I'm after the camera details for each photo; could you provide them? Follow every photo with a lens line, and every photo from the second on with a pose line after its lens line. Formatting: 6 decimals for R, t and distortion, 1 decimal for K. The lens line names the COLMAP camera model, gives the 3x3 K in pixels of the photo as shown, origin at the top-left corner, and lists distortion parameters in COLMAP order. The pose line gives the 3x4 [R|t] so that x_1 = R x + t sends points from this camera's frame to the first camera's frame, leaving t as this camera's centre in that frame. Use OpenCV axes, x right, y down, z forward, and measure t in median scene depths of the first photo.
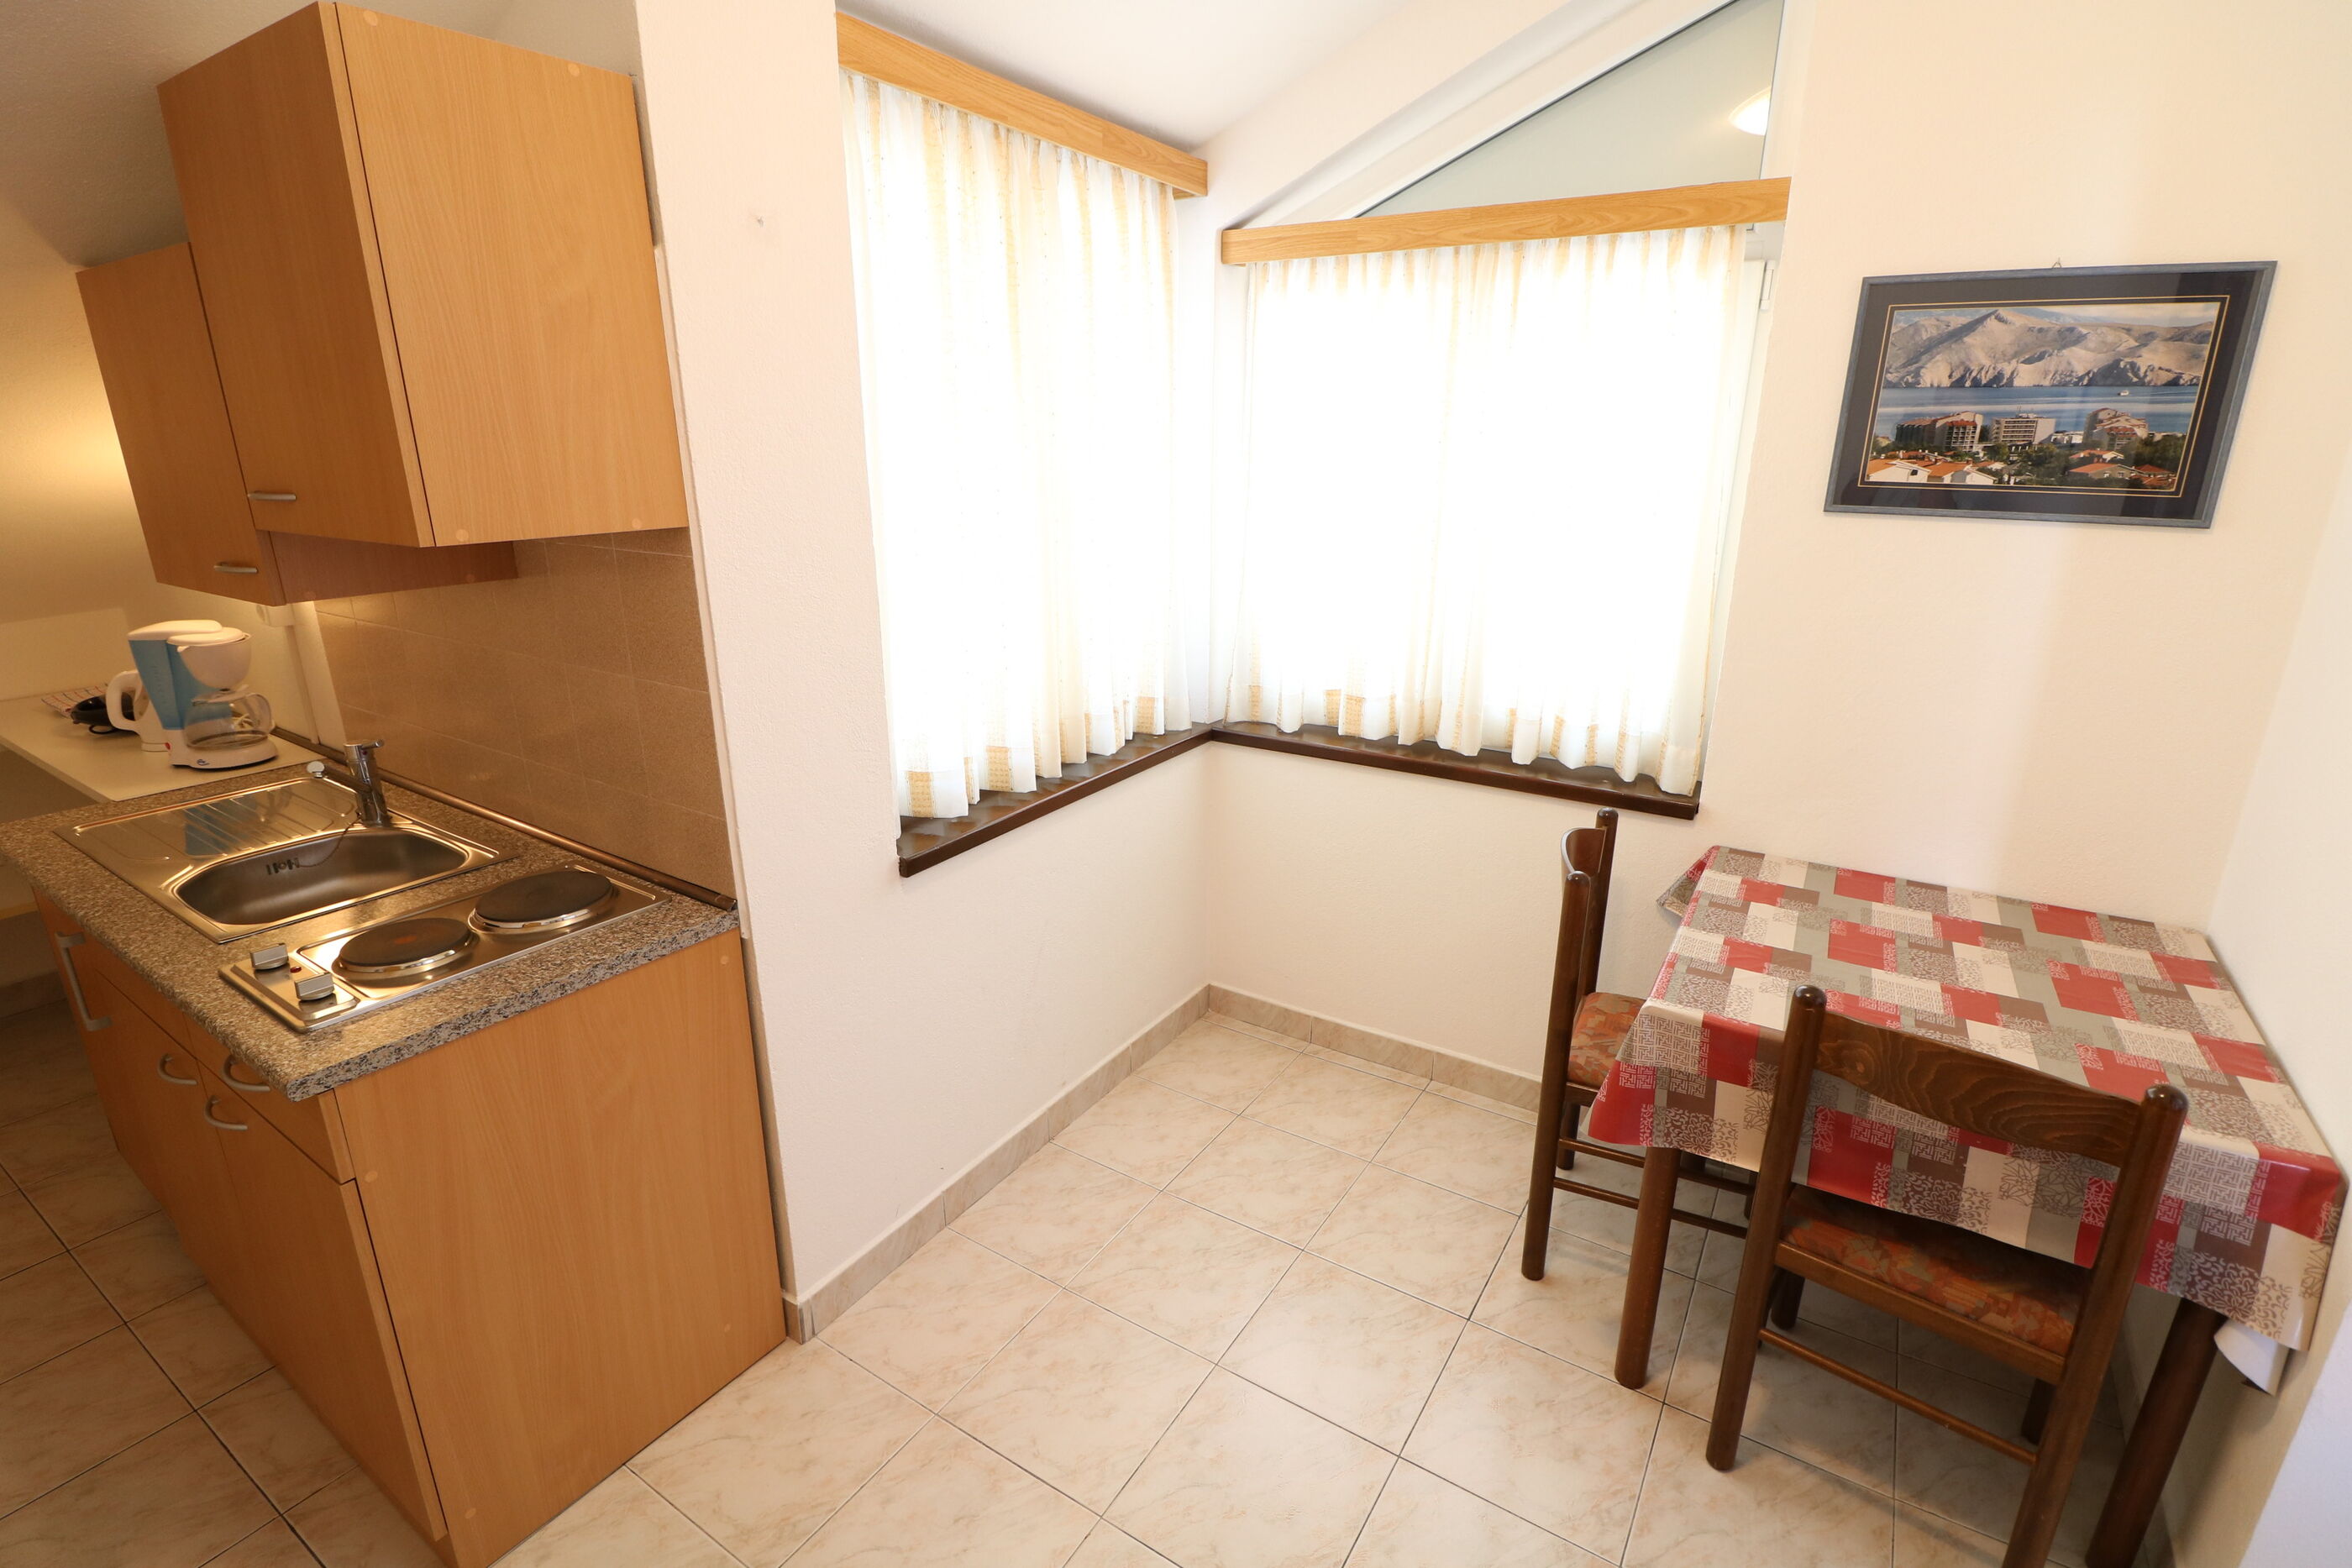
lens RADIAL K [[1087.0, 0, 1183.4], [0, 1087.0, 781.9], [0, 0, 1]] dist [-0.007710, -0.009262]
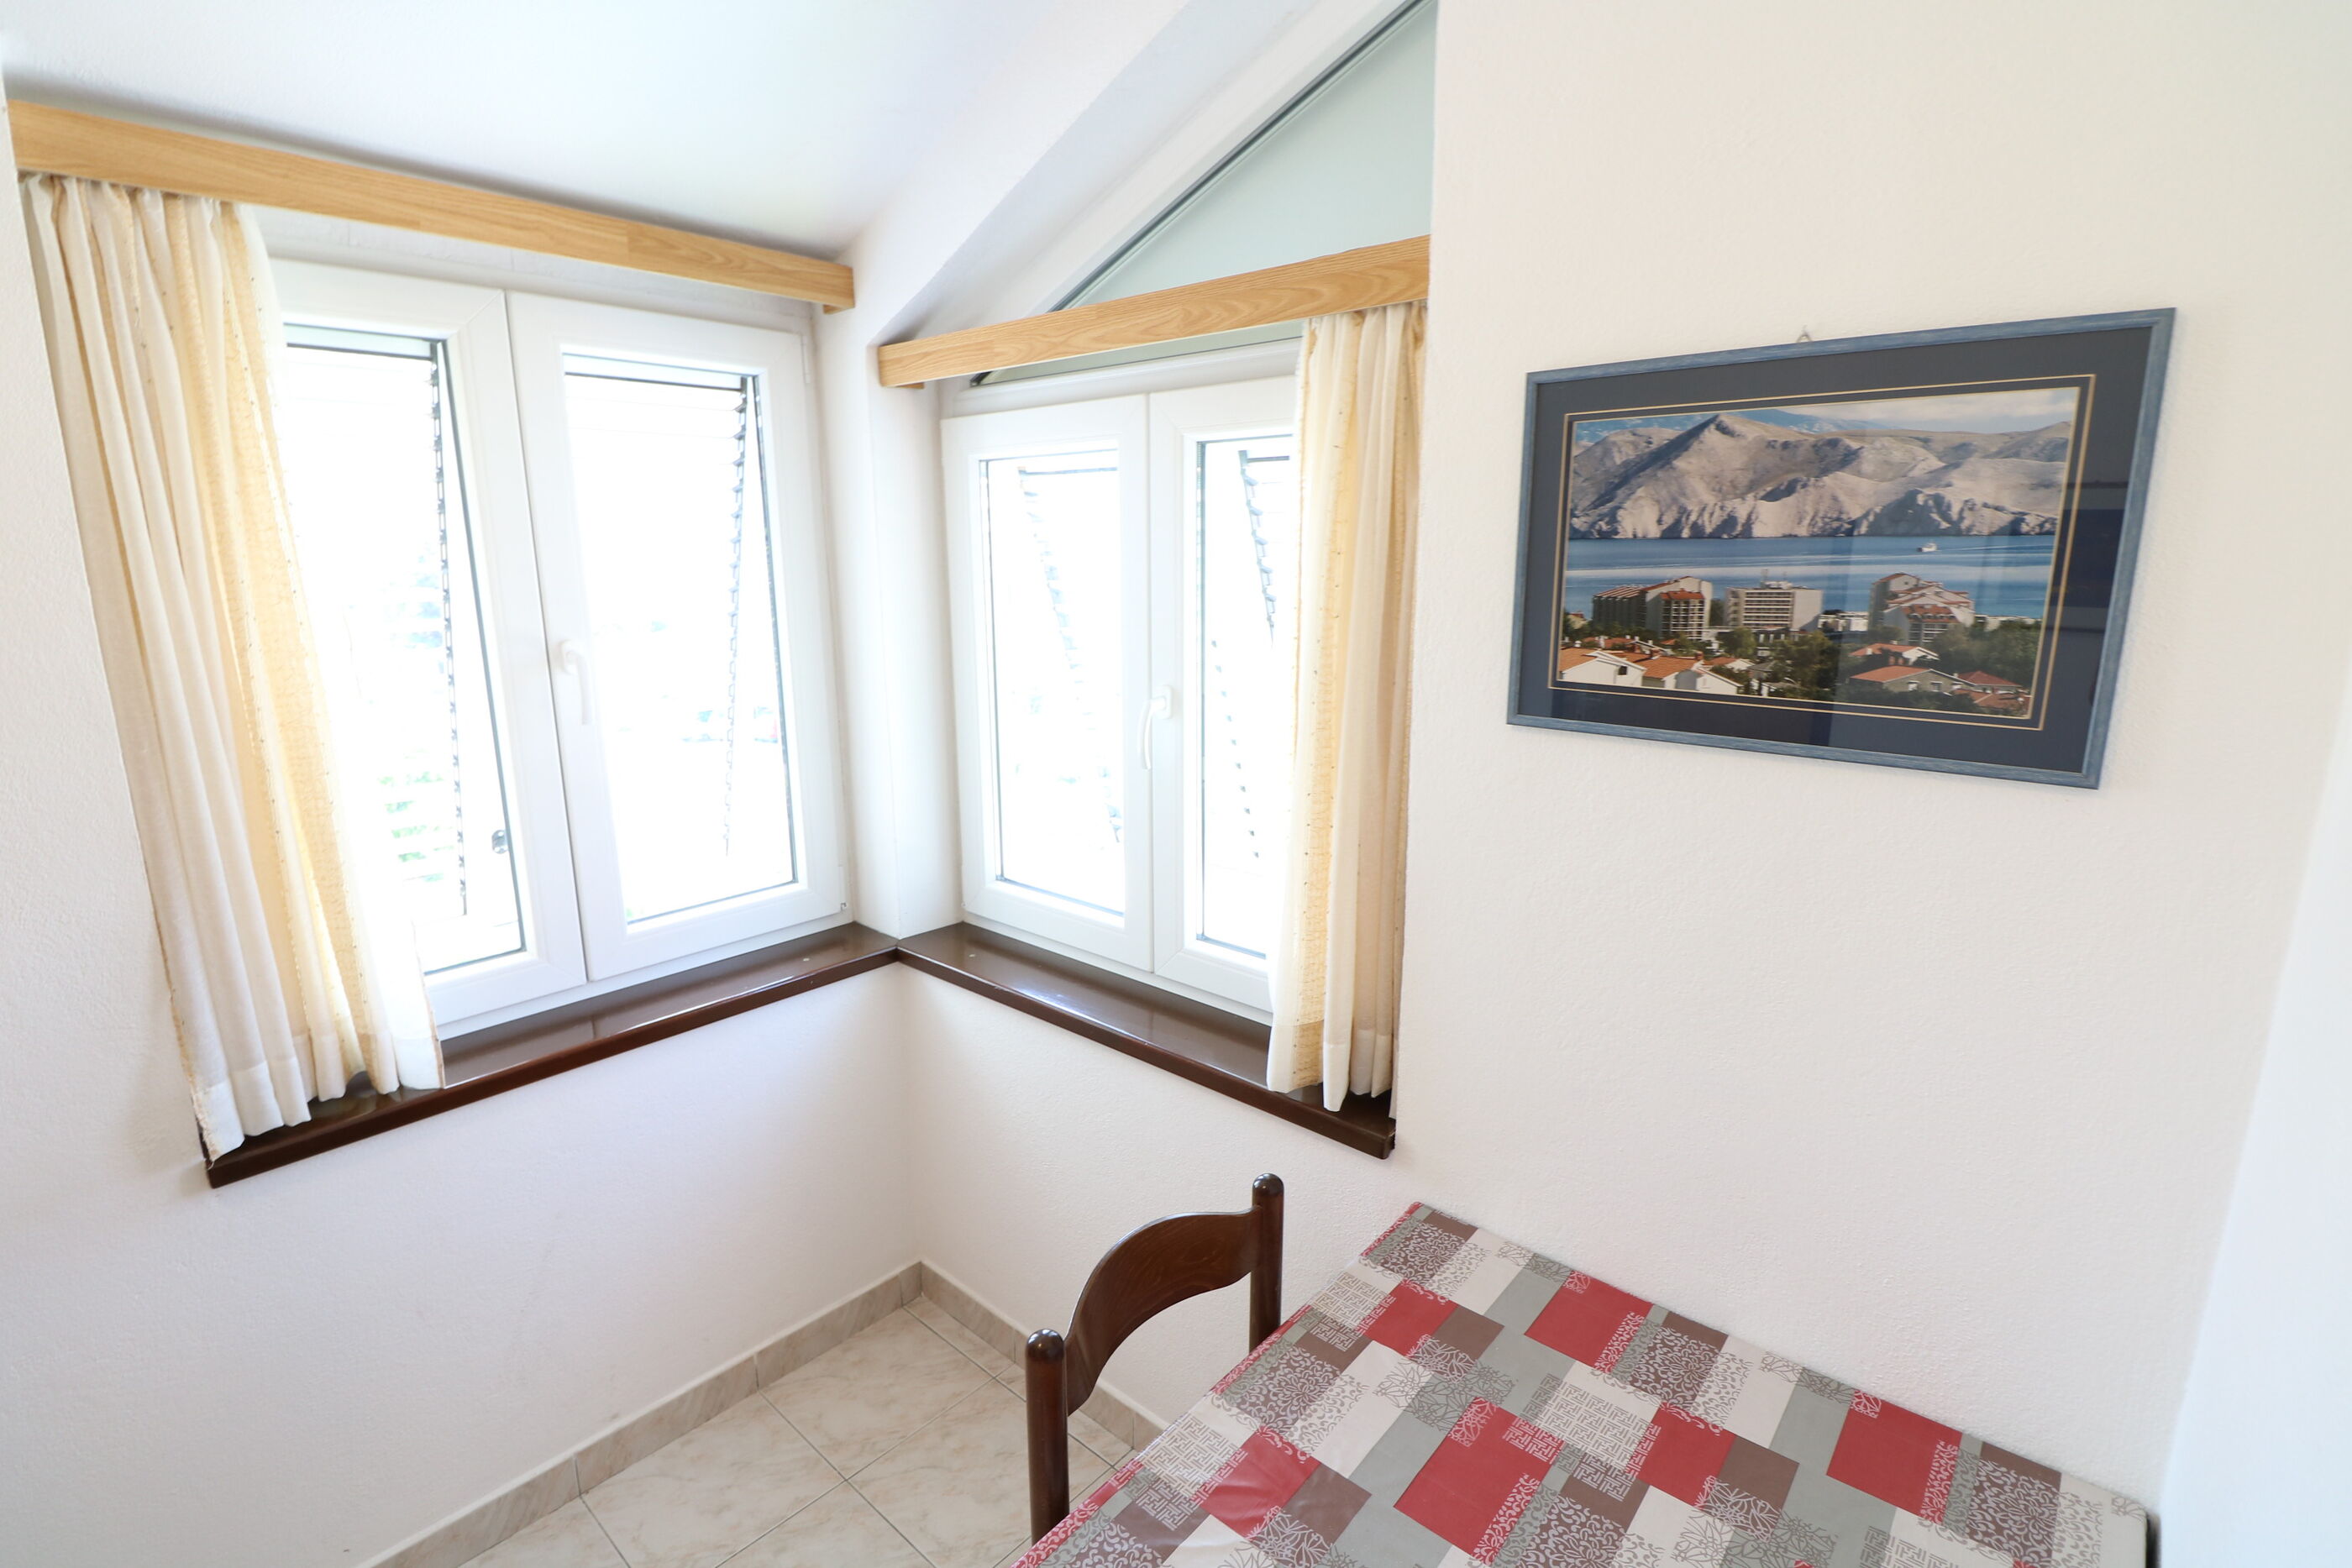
lens RADIAL K [[1087.0, 0, 1175.2], [0, 1087.0, 786.4], [0, 0, 1]] dist [-0.007710, -0.009262]
pose [[0.987688, 0.026901, -0.154104, 0.532670], [-0.041794, 0.994673, -0.094231, -0.153492], [0.150748, 0.099512, 0.983551, 0.357796]]
